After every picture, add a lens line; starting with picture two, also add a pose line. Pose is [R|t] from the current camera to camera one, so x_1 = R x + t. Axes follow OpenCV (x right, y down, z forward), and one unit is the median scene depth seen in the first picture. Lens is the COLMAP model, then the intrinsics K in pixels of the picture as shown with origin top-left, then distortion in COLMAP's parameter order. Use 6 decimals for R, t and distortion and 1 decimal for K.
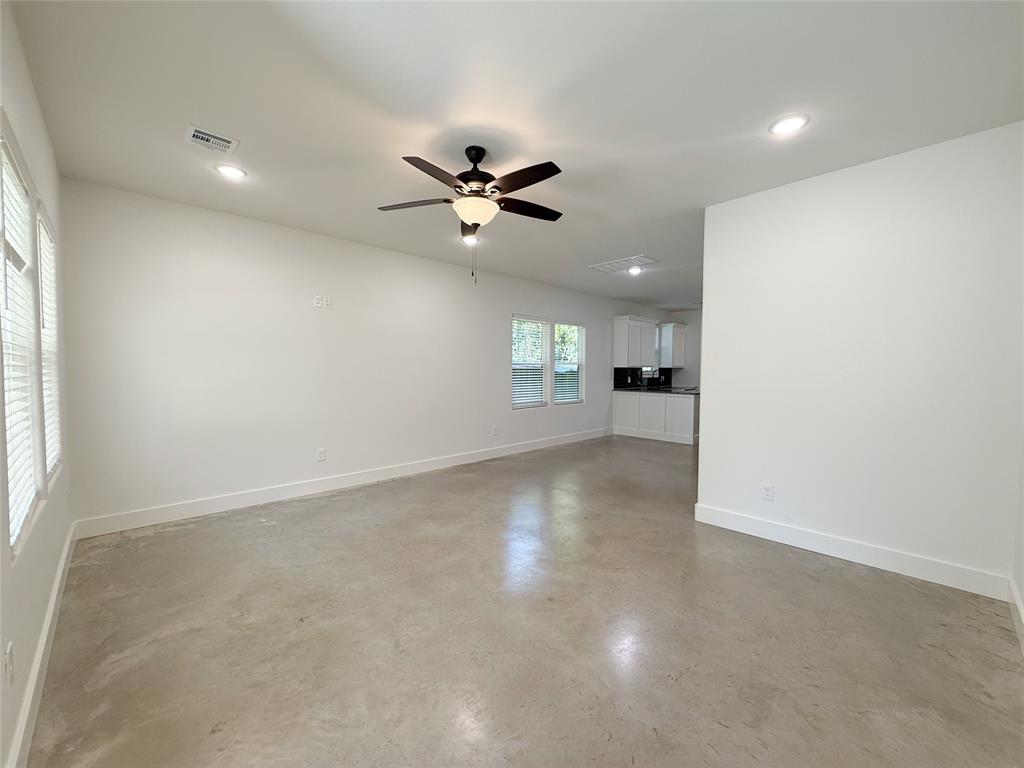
lens RADIAL K [[408.4, 0, 508.2], [0, 408.4, 382.1], [0, 0, 1]] dist [0.003129, -0.000257]
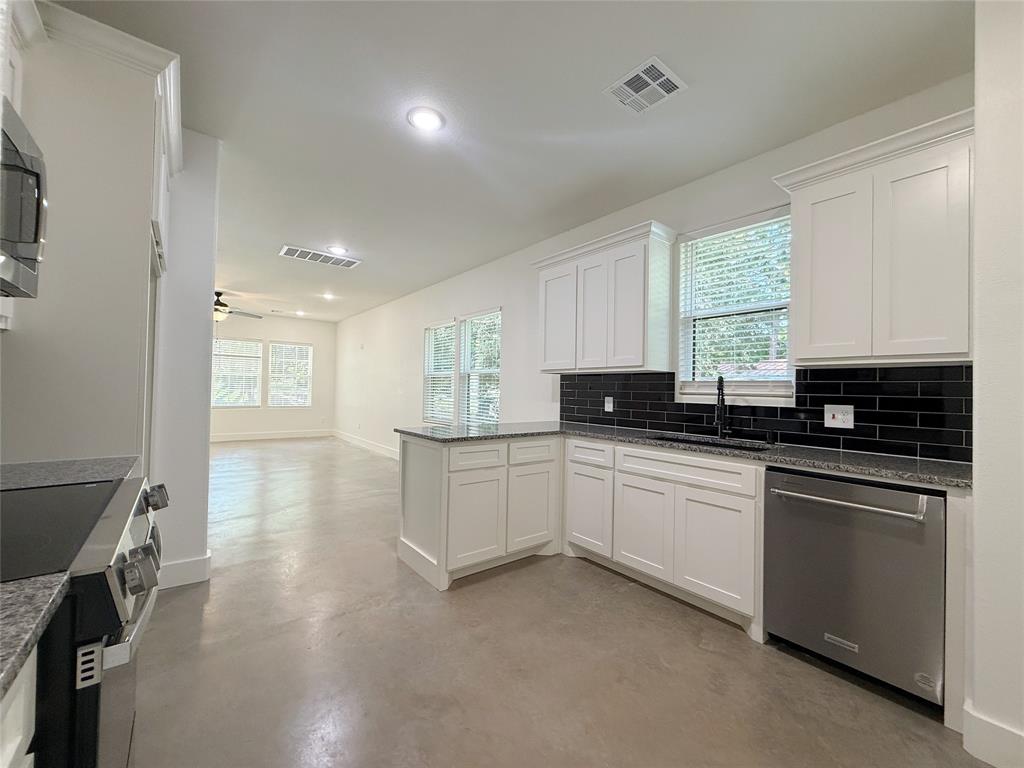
lens RADIAL K [[408.4, 0, 507.8], [0, 408.4, 384.4], [0, 0, 1]] dist [0.003129, -0.000257]
pose [[-0.103174, -0.020863, -0.994445, 1.613518], [-0.058424, 0.998181, -0.014880, -0.034650], [0.992946, 0.056564, -0.104205, 2.191361]]
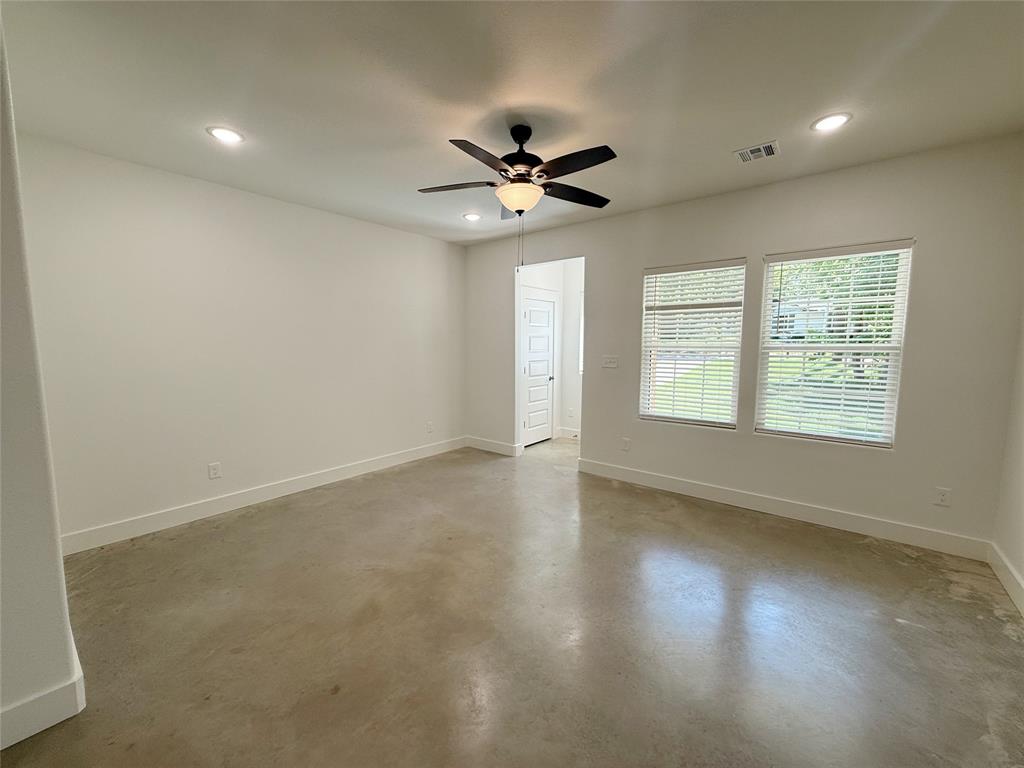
lens RADIAL K [[408.4, 0, 508.4], [0, 408.4, 386.1], [0, 0, 1]] dist [0.003129, -0.000257]
pose [[-0.992453, 0.004386, -0.122549, 0.048727], [-0.012475, 0.990565, 0.136474, -0.075799], [0.121991, 0.136973, -0.983034, 1.392595]]
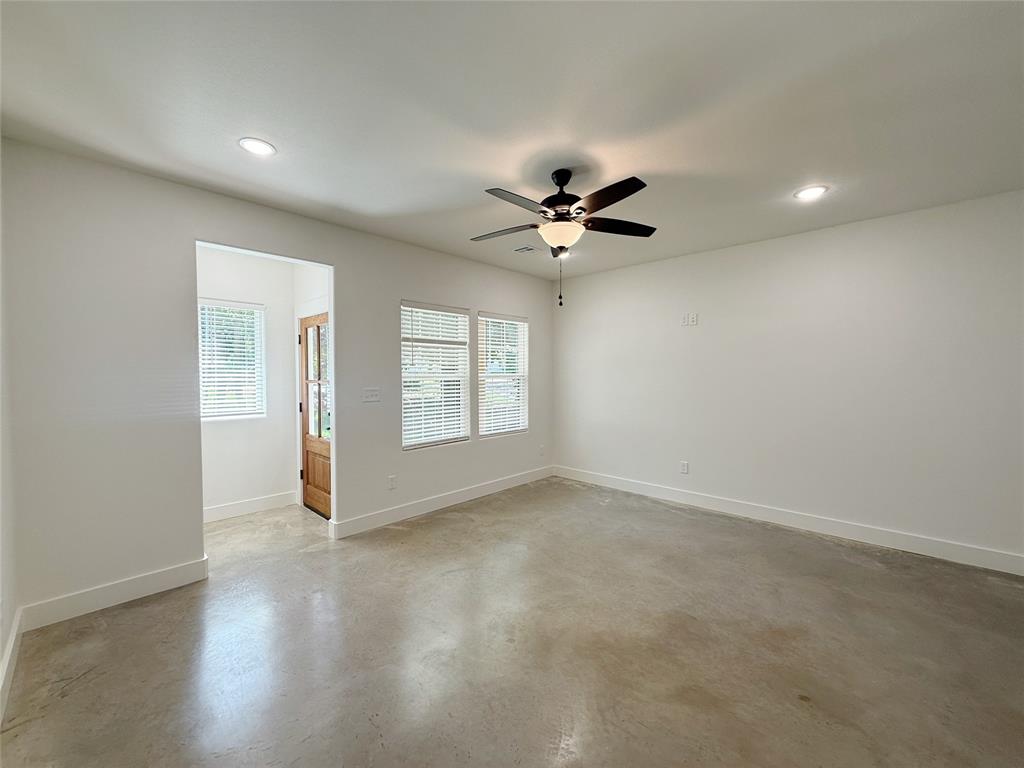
lens RADIAL K [[408.4, 0, 508.7], [0, 408.4, 387.1], [0, 0, 1]] dist [0.003129, -0.000257]
pose [[0.036392, 0.025549, -0.999011, 0.642843], [-0.027953, 0.999308, 0.024538, -0.044582], [0.998947, 0.027032, 0.037081, 0.594754]]
